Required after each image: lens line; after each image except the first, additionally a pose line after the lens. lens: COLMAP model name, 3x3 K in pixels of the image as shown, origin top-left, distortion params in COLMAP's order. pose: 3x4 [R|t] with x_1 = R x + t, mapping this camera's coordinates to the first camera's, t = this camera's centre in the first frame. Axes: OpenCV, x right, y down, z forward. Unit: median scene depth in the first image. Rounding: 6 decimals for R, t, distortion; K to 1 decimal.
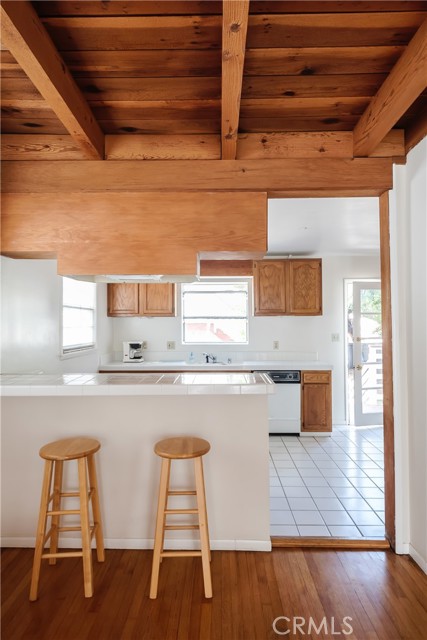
lens RADIAL K [[364.8, 0, 213.5], [0, 364.8, 320.0], [0, 0, 1]] dist [0.001881, -0.000340]
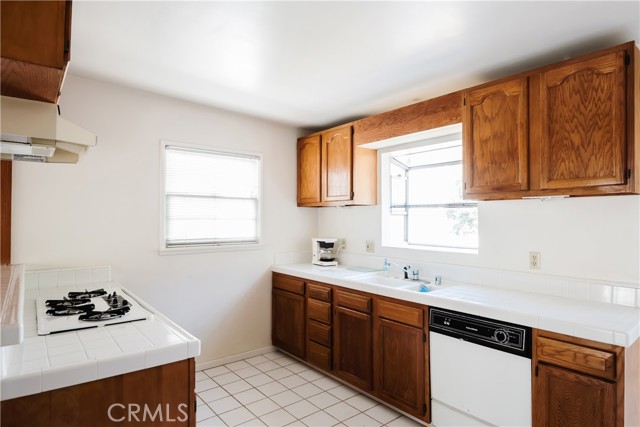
lens RADIAL K [[364.8, 0, 320.0], [0, 364.8, 213.5], [0, 0, 1]] dist [0.001881, -0.000340]
pose [[0.644094, -0.005682, -0.764926, 0.375089], [0.004292, 0.999984, -0.003813, 0.009489], [0.764935, -0.000827, 0.644107, 0.513576]]
